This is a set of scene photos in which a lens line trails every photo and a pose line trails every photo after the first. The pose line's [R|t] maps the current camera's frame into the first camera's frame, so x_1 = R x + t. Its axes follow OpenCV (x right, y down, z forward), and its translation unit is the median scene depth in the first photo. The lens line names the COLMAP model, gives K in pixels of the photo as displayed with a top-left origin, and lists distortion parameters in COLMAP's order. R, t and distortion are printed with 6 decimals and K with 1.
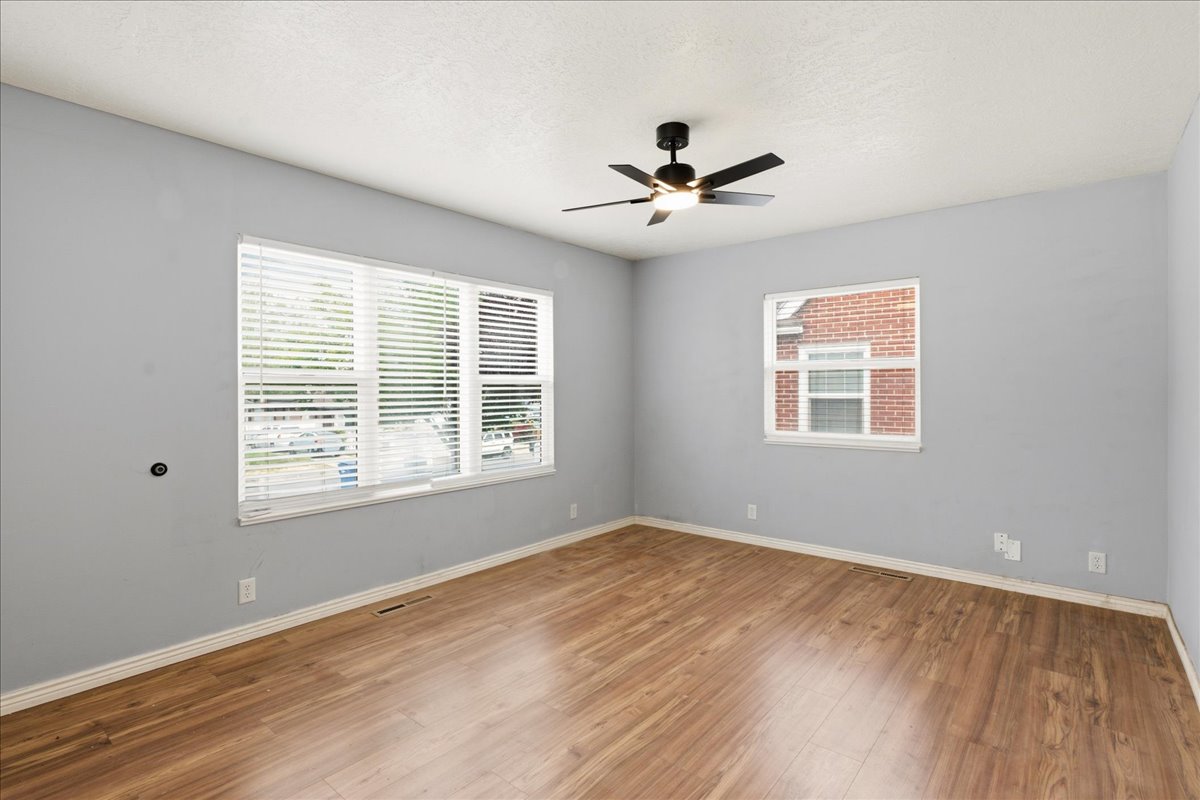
lens RADIAL K [[558.6, 0, 588.9], [0, 558.6, 399.8], [0, 0, 1]] dist [-0.007907, 0.001380]
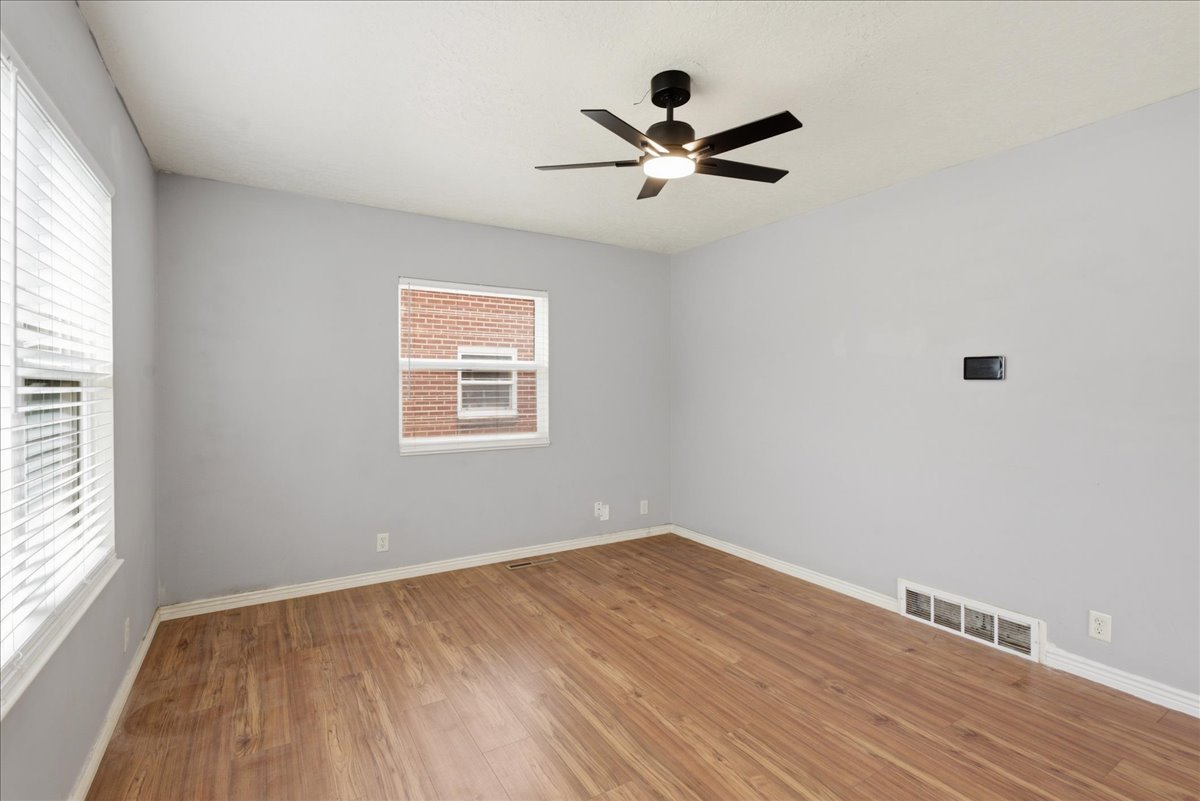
lens RADIAL K [[558.6, 0, 575.2], [0, 558.6, 385.4], [0, 0, 1]] dist [-0.007907, 0.001380]
pose [[0.336052, 0.007096, 0.941817, -0.502928], [0.020526, 0.999679, -0.014856, -0.010794], [-0.941620, 0.024324, 0.335798, 0.617253]]
